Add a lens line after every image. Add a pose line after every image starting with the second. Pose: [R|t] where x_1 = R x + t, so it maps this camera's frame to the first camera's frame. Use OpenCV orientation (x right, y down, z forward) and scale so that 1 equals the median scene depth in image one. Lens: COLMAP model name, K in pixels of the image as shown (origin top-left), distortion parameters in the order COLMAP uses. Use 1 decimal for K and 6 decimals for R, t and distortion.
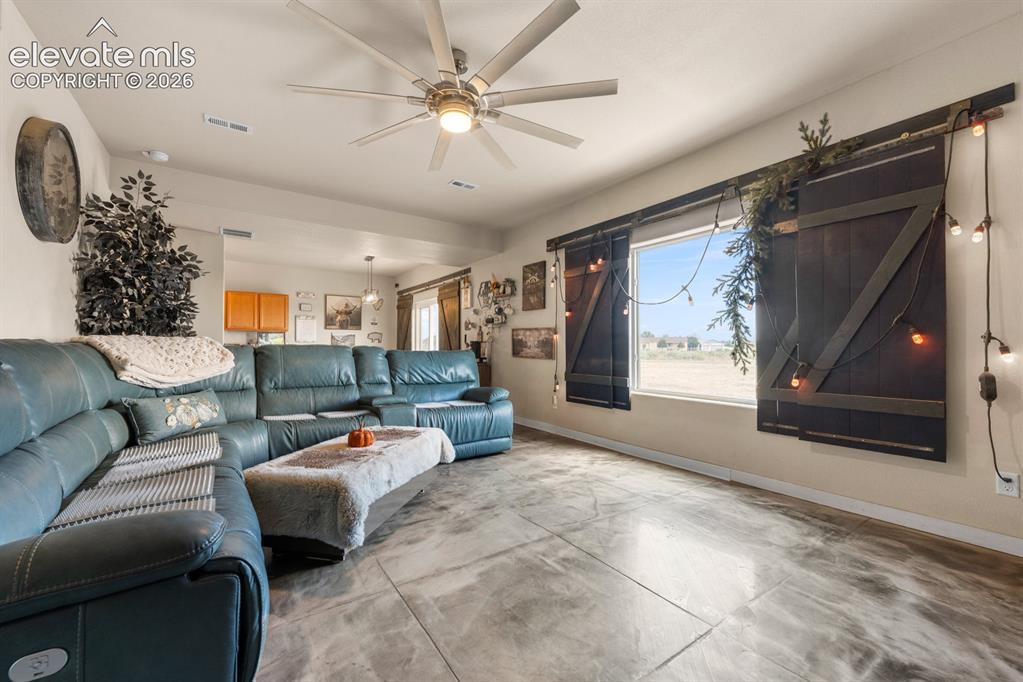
lens RADIAL K [[409.3, 0, 516.3], [0, 409.3, 341.1], [0, 0, 1]] dist [0.000994, -0.000127]
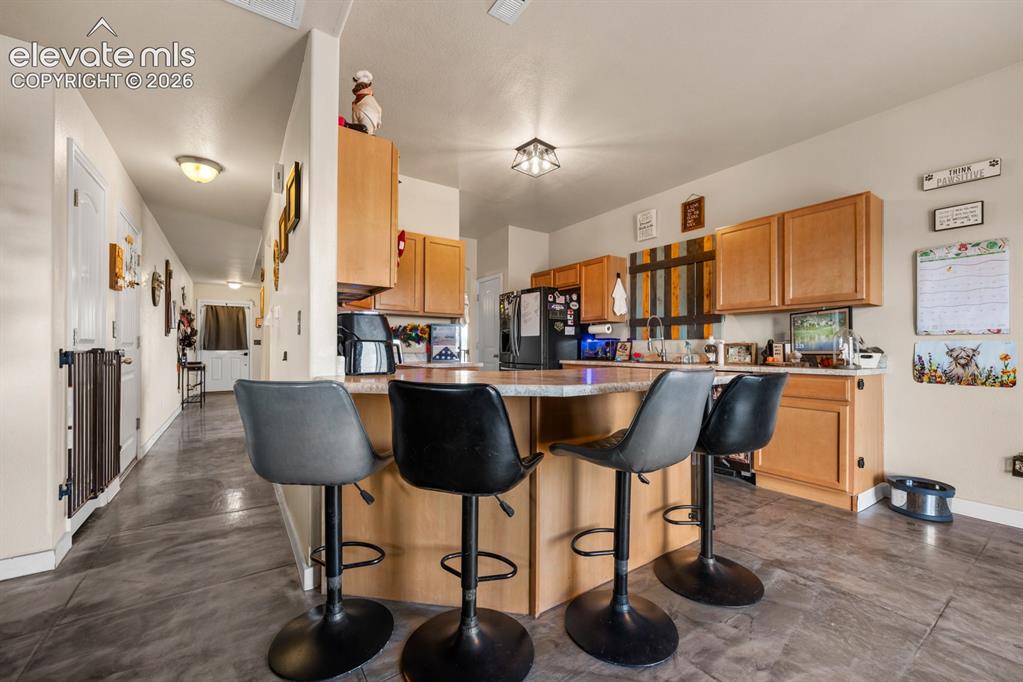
lens RADIAL K [[409.3, 0, 512.3], [0, 409.3, 349.8], [0, 0, 1]] dist [0.000994, -0.000127]
pose [[-0.006603, 0.003970, -0.999970, -0.224241], [0.008324, 0.999958, 0.003915, 0.010976], [0.999944, -0.008298, -0.006636, 0.734454]]
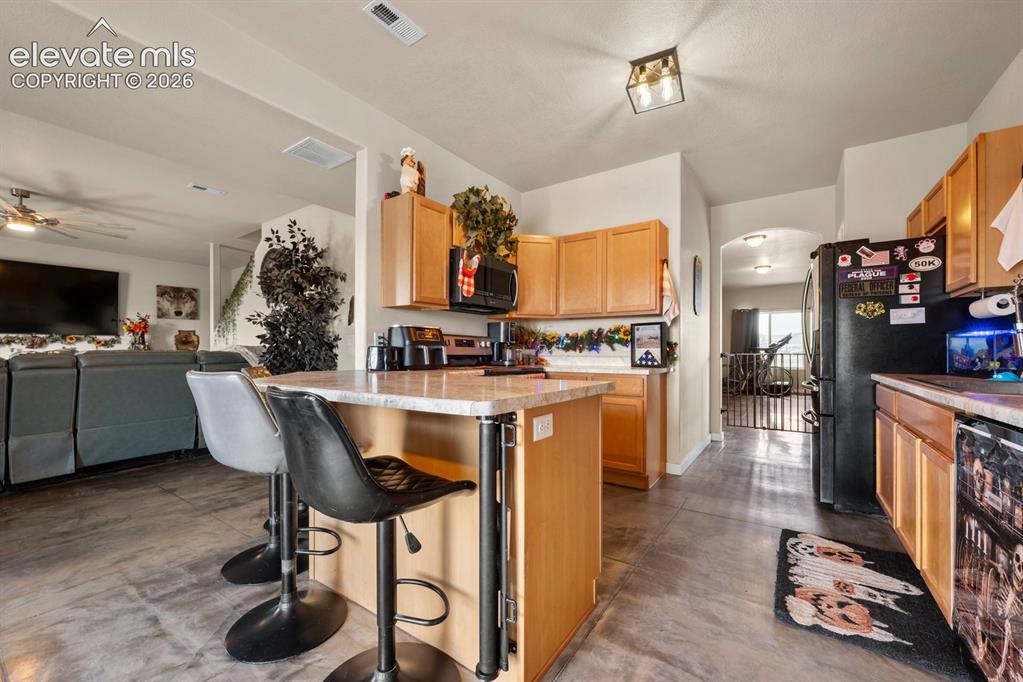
lens RADIAL K [[409.3, 0, 514.5], [0, 409.3, 349.7], [0, 0, 1]] dist [0.000994, -0.000127]
pose [[-0.937199, -0.000002, -0.348794, -0.449425], [0.005959, 0.999854, -0.016019, 0.014148], [0.348743, -0.017091, -0.937062, 0.999311]]
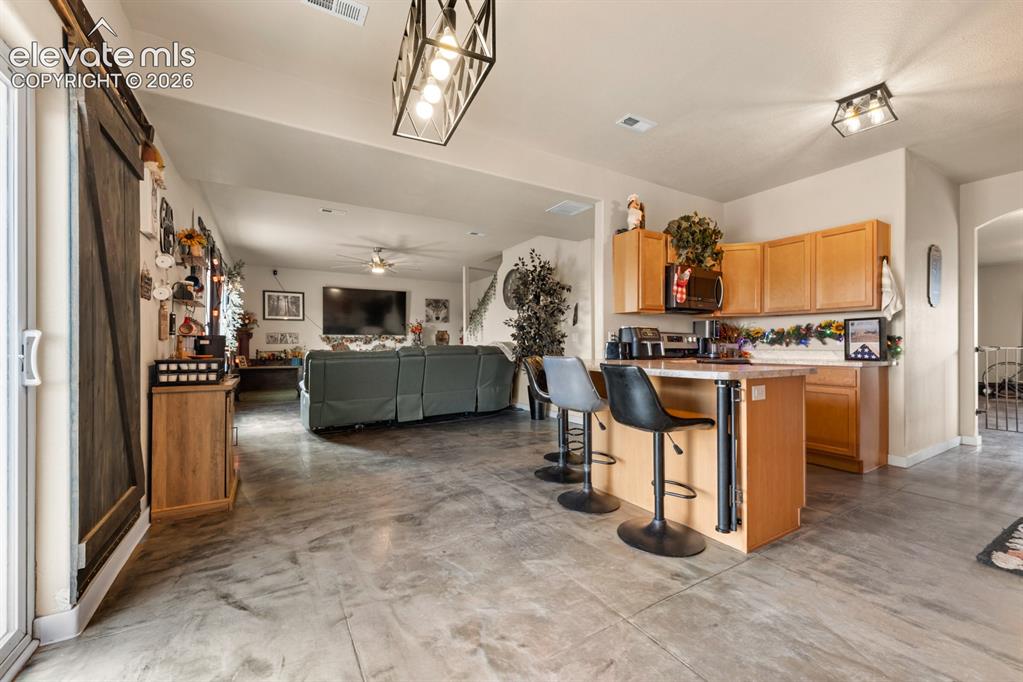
lens RADIAL K [[409.3, 0, 508.1], [0, 409.3, 344.2], [0, 0, 1]] dist [0.000994, -0.000127]
pose [[-0.996576, 0.003436, 0.082607, -0.379944], [0.002008, 0.999847, -0.017372, 0.015670], [-0.082654, -0.017147, -0.996431, 1.122726]]
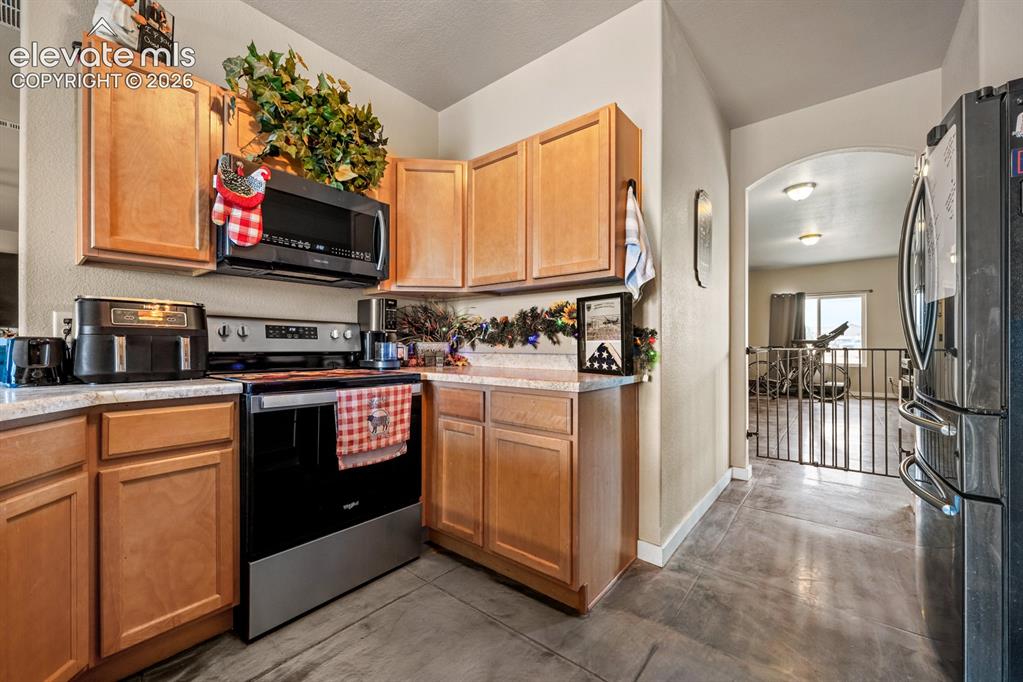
lens RADIAL K [[409.3, 0, 513.2], [0, 409.3, 343.9], [0, 0, 1]] dist [0.000994, -0.000127]
pose [[-0.961751, 0.002692, -0.273911, -0.610086], [0.007211, 0.999854, -0.015494, 0.012350], [0.273829, -0.016877, -0.961630, 0.867397]]
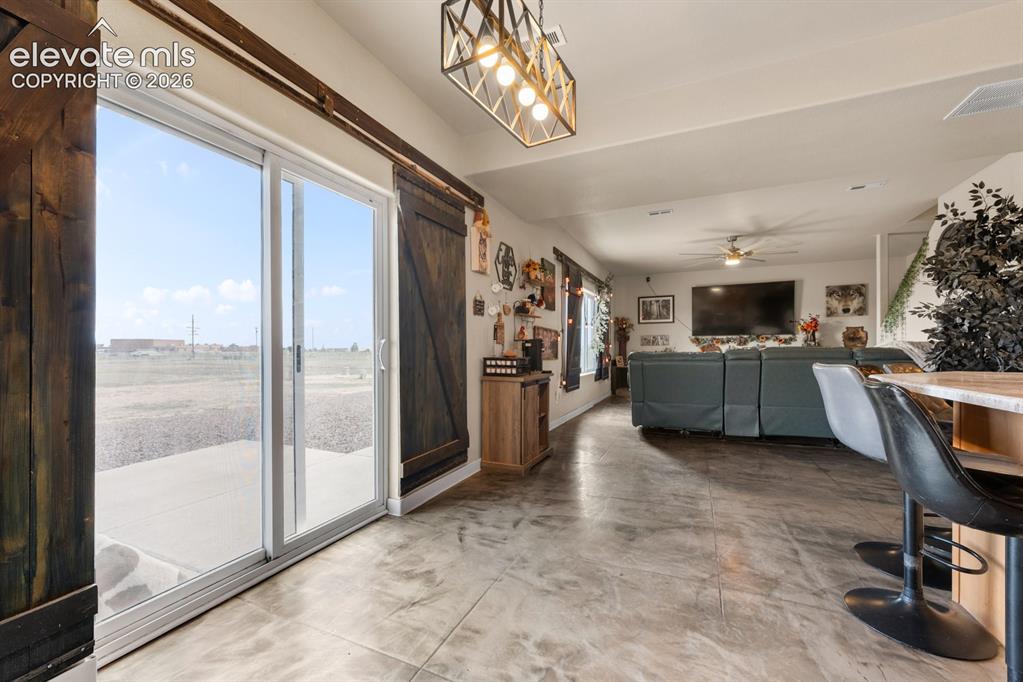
lens RADIAL K [[409.3, 0, 500.7], [0, 409.3, 351.1], [0, 0, 1]] dist [0.000994, -0.000127]
pose [[-0.499971, -0.003921, 0.866033, -0.486398], [-0.008931, 0.999960, -0.000628, 0.014770], [-0.865996, -0.008049, -0.499986, 1.044141]]
